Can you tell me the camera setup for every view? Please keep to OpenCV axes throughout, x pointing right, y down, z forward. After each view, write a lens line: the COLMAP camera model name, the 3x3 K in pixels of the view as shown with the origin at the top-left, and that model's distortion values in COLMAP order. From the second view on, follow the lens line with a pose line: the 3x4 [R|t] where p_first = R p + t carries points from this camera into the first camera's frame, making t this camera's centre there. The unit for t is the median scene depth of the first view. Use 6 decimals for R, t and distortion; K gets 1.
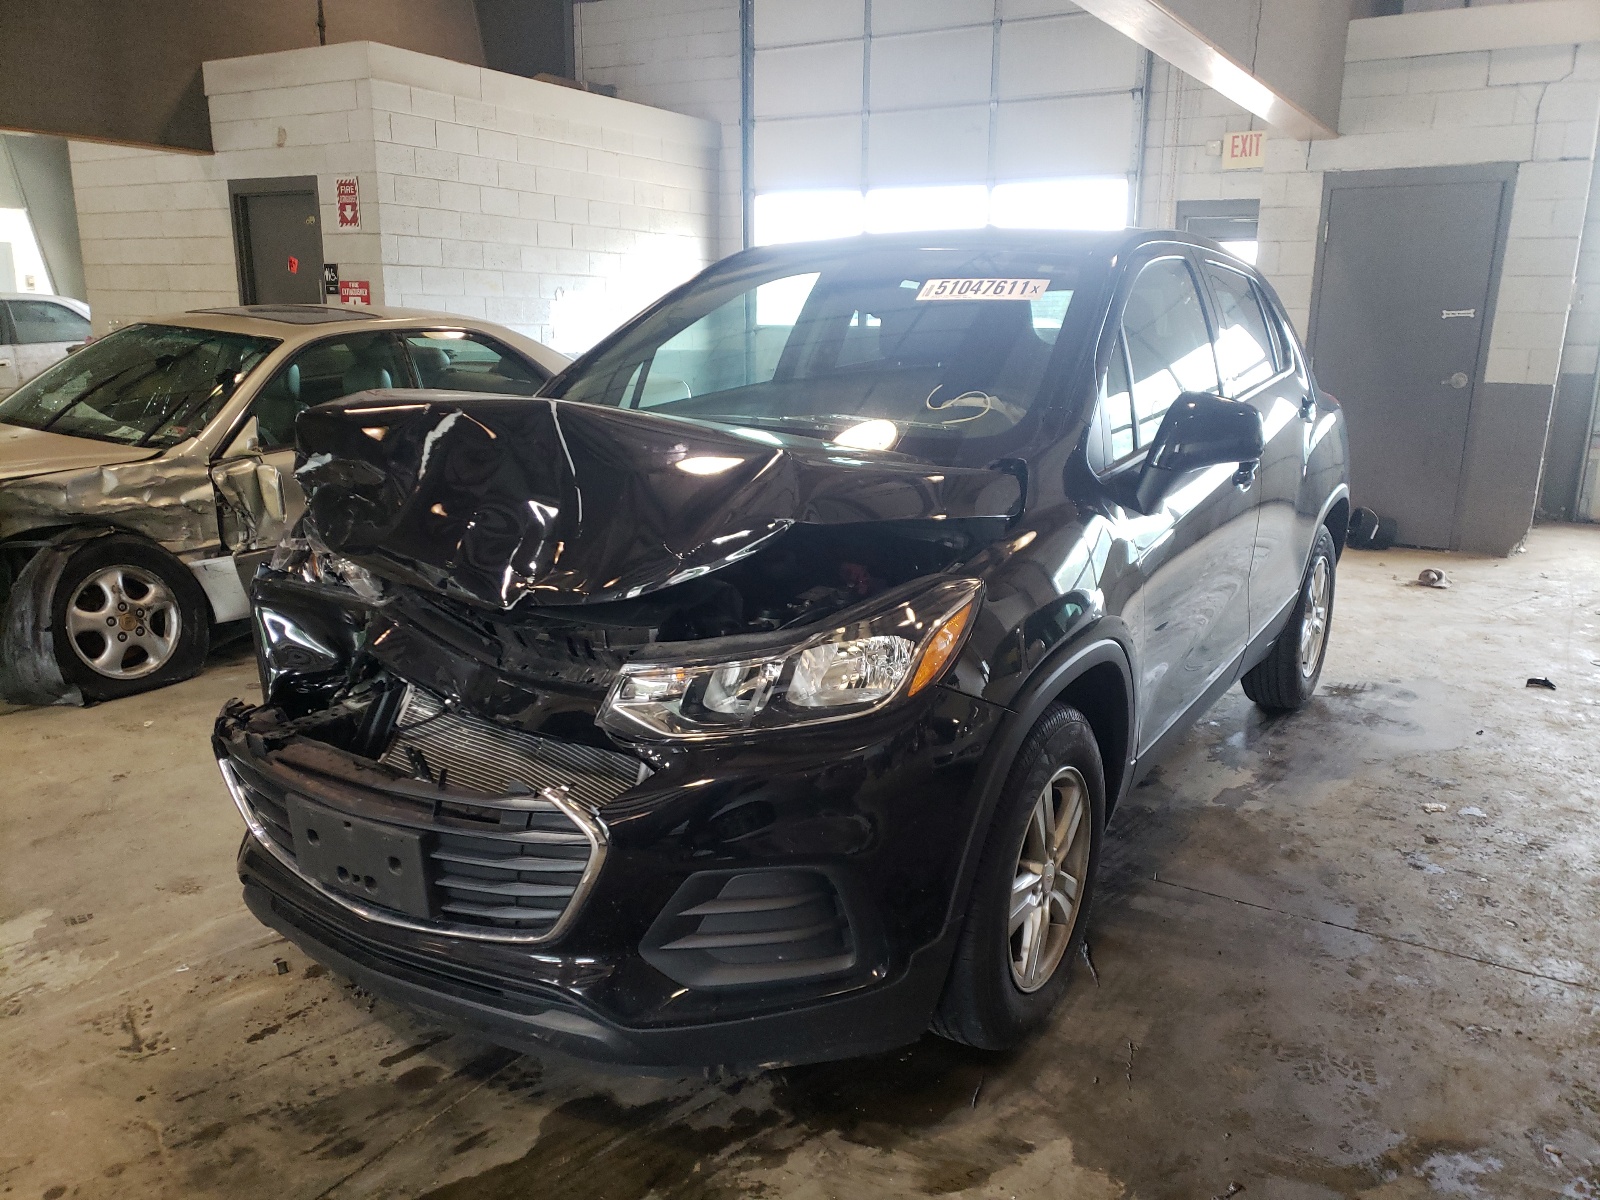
lens RADIAL K [[1239.5, 0, 808.1], [0, 1239.5, 612.8], [0, 0, 1]] dist [0.049573, -0.036441]
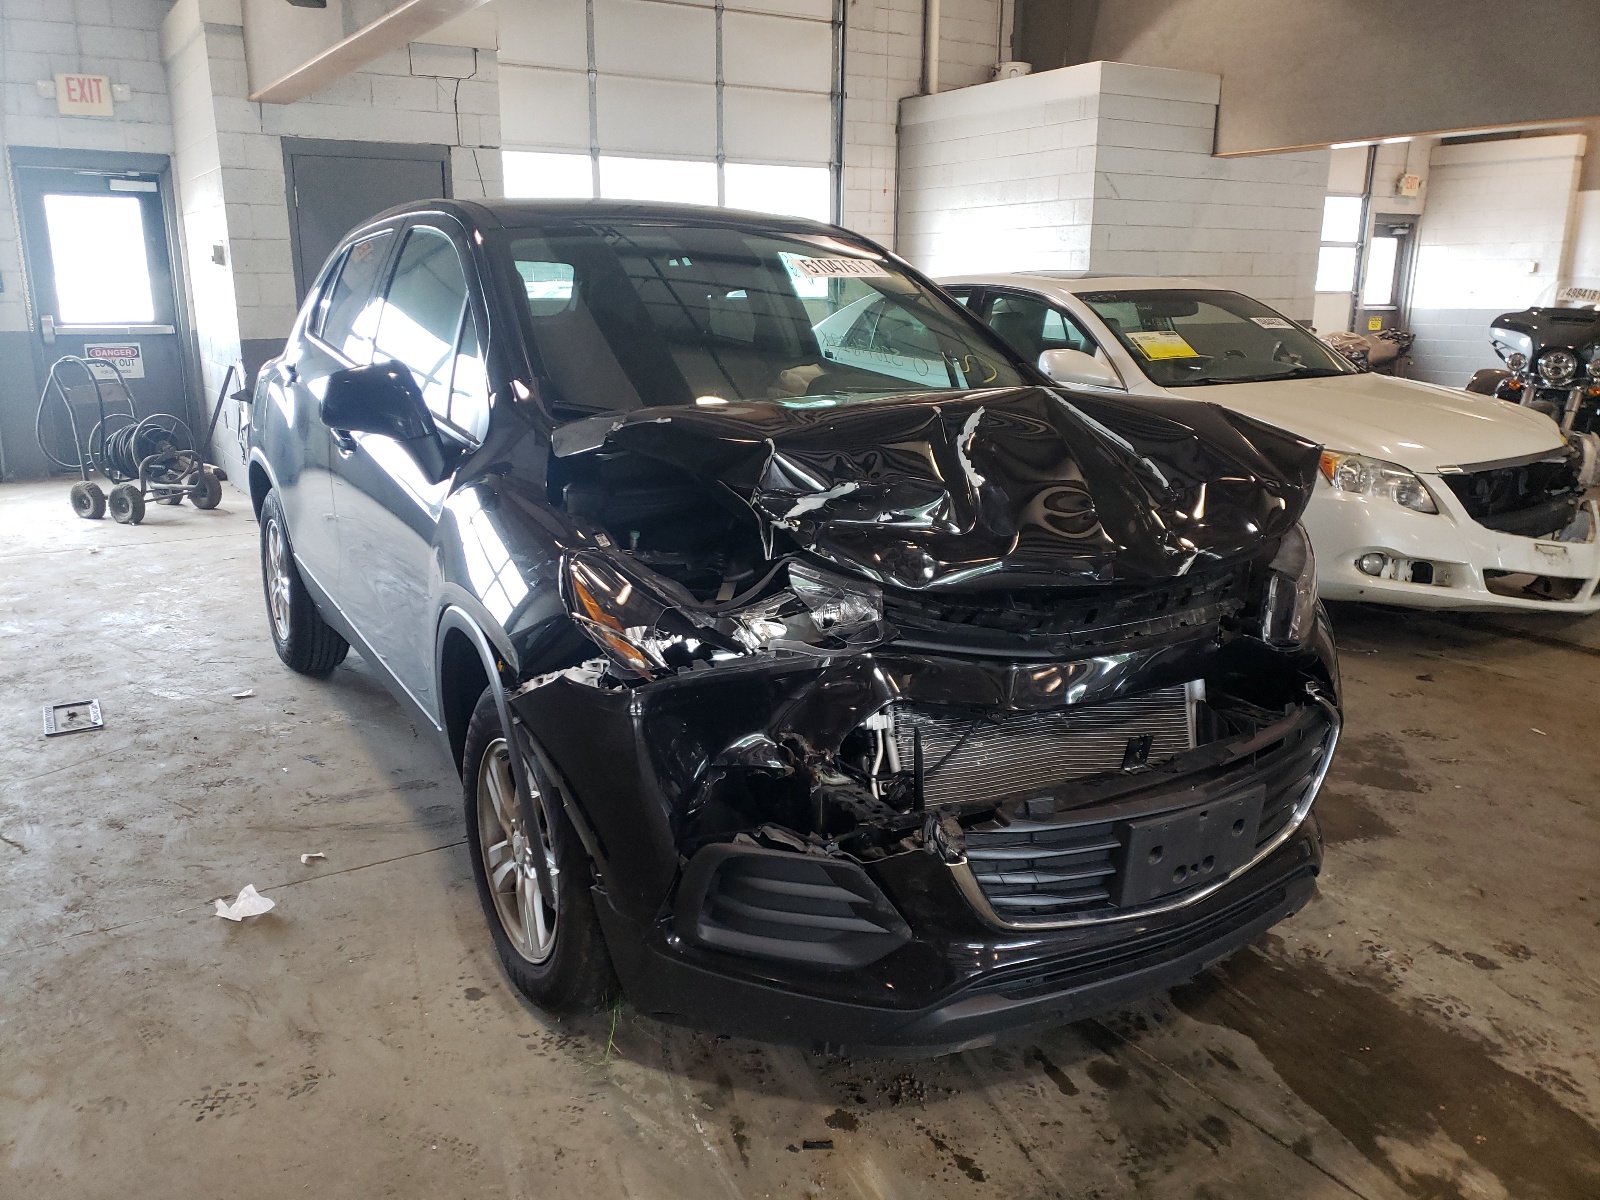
lens RADIAL K [[1239.5, 0, 799.3], [0, 1239.5, 586.1], [0, 0, 1]] dist [0.049573, -0.036441]
pose [[0.452334, -0.229520, 0.861809, -1.169768], [0.218015, 0.965457, 0.142695, -0.194351], [-0.864791, 0.123341, 0.486748, 0.670977]]
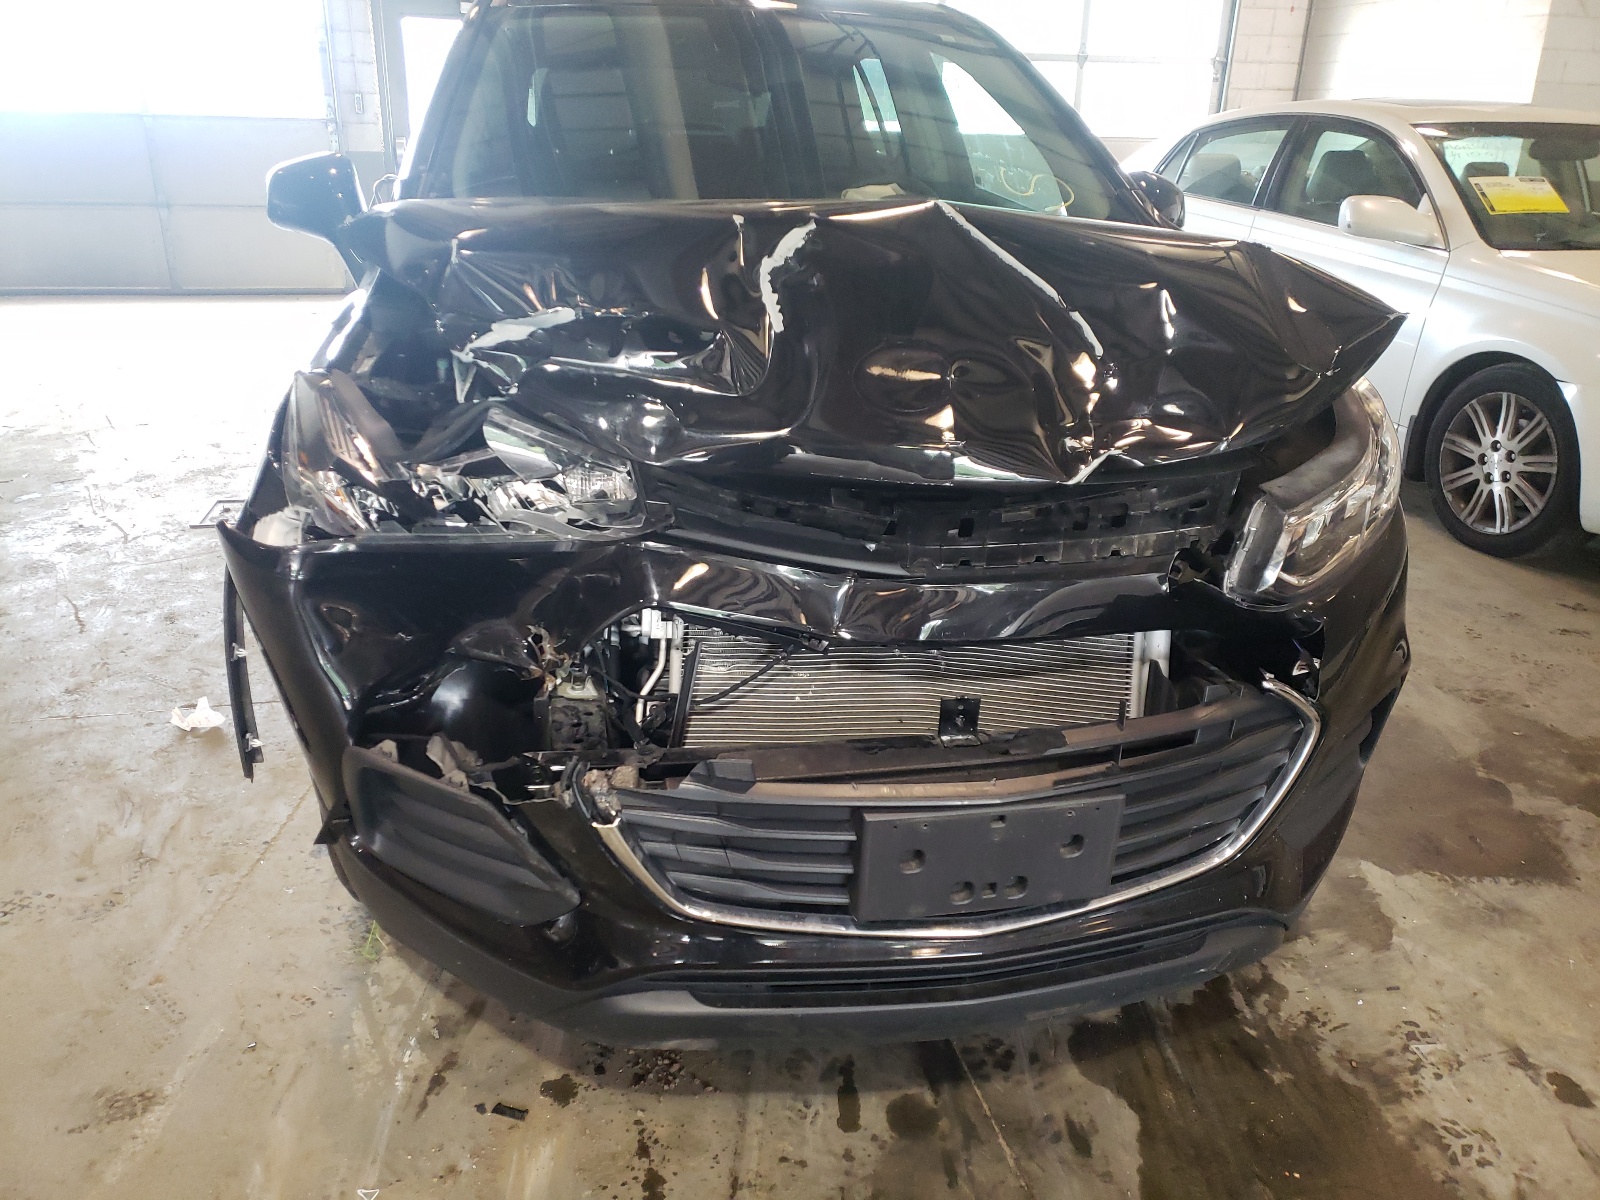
lens RADIAL K [[1239.5, 0, 805.6], [0, 1239.5, 597.5], [0, 0, 1]] dist [0.049573, -0.036441]
pose [[0.727146, -0.246193, 0.640818, -0.759744], [0.156627, 0.968357, 0.194301, -0.094776], [-0.668376, -0.040915, 0.742697, 0.479543]]
